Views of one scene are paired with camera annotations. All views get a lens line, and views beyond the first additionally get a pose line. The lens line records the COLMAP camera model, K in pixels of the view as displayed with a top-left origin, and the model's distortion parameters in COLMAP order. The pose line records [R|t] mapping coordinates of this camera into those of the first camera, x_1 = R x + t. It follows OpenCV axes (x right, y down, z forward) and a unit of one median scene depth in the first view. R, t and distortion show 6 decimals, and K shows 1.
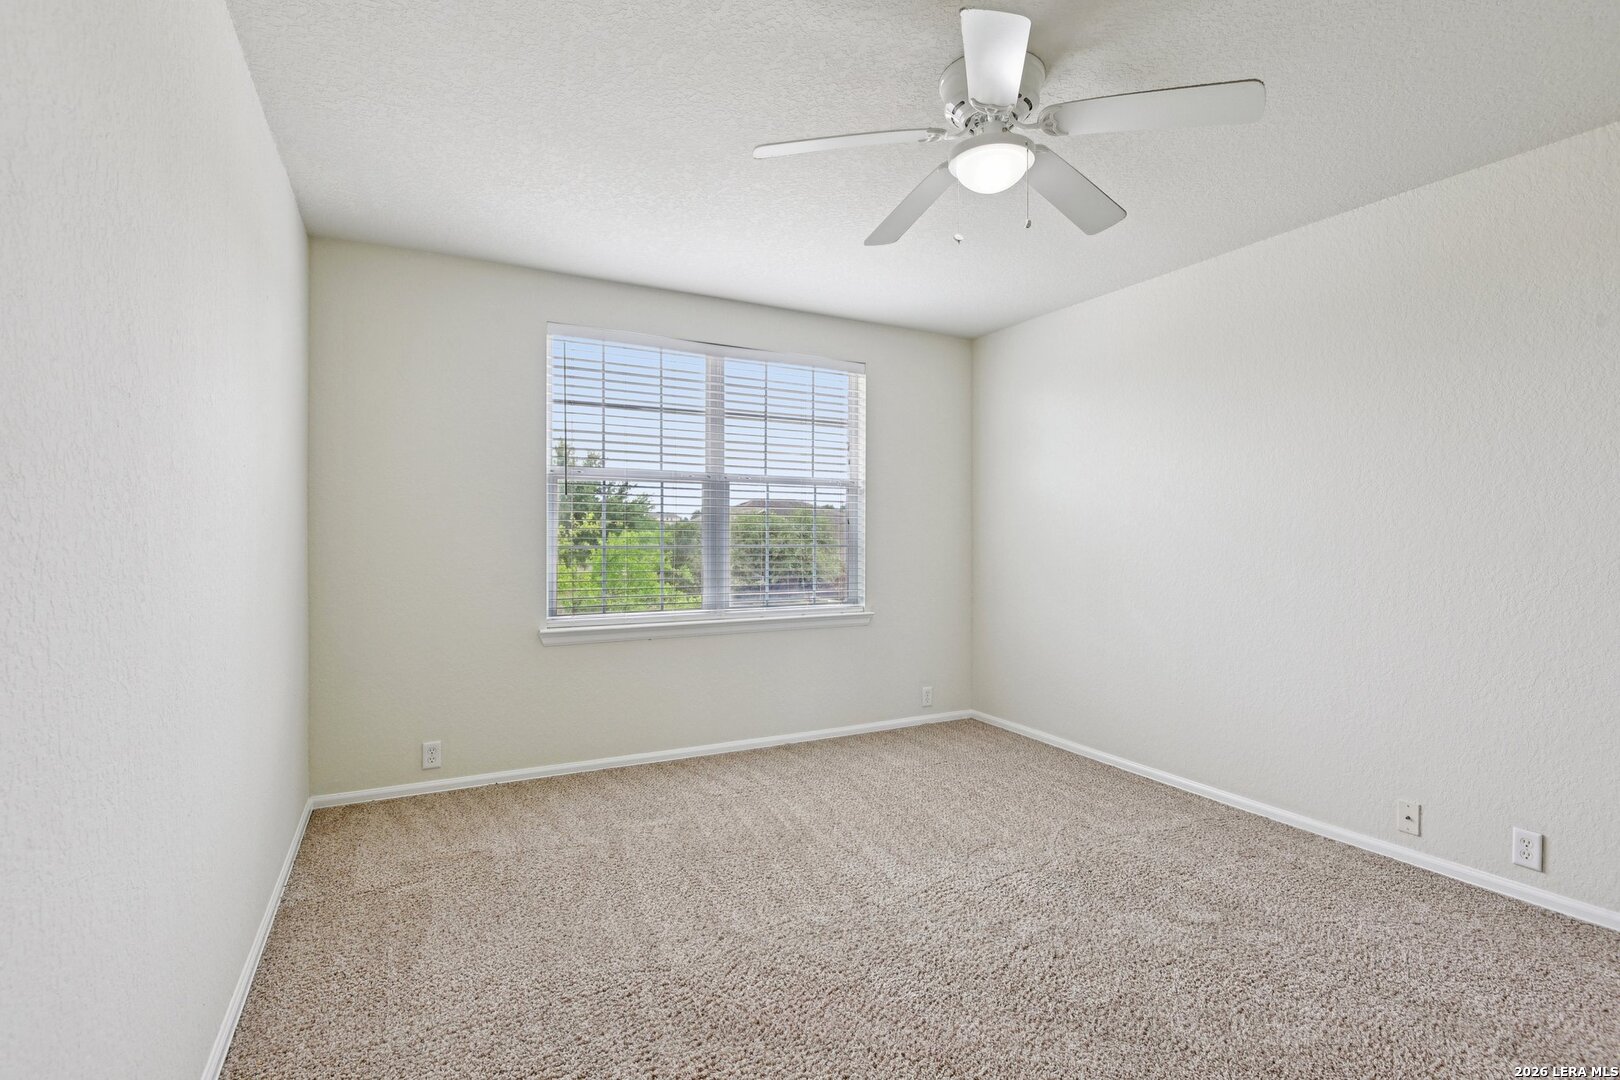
lens RADIAL K [[744.9, 0, 805.0], [0, 744.9, 537.4], [0, 0, 1]] dist [-0.005611, -0.009650]
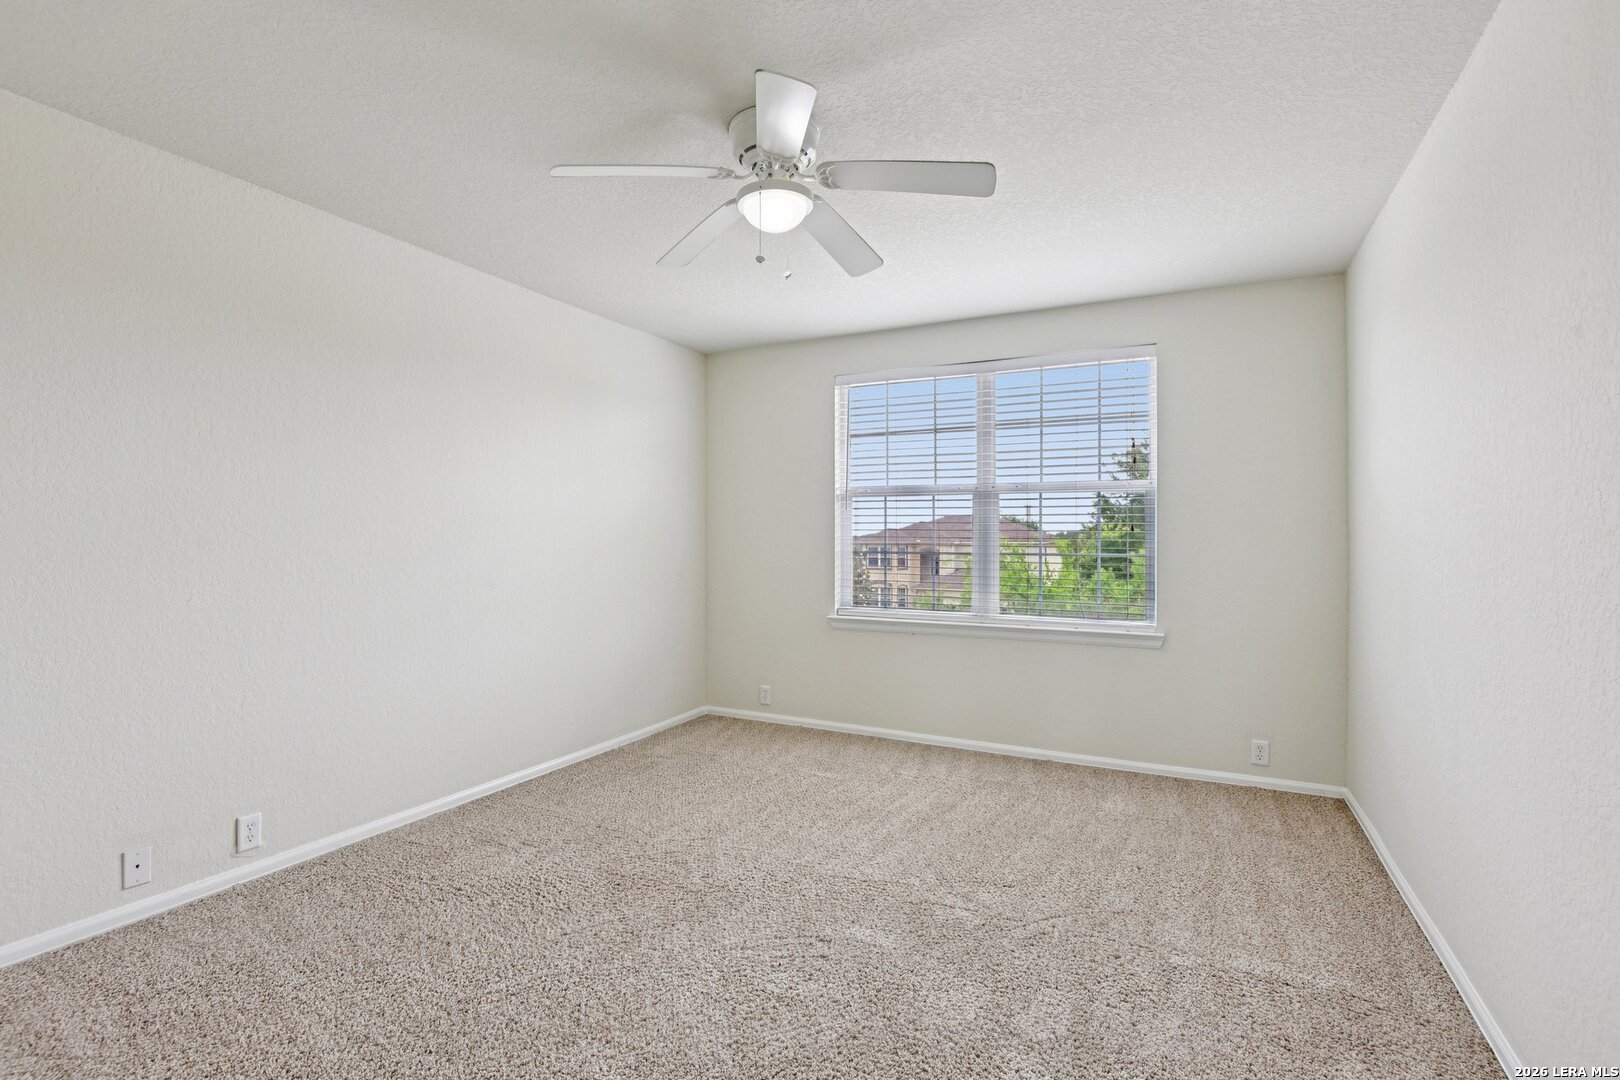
lens RADIAL K [[715.9, 0, 810.9], [0, 715.9, 548.5], [0, 0, 1]] dist [-0.017039, -0.008271]
pose [[0.586144, 0.005174, -0.810190, 0.580680], [-0.011900, 0.999927, -0.002223, 0.010501], [0.810119, 0.010944, 0.586163, 0.224854]]
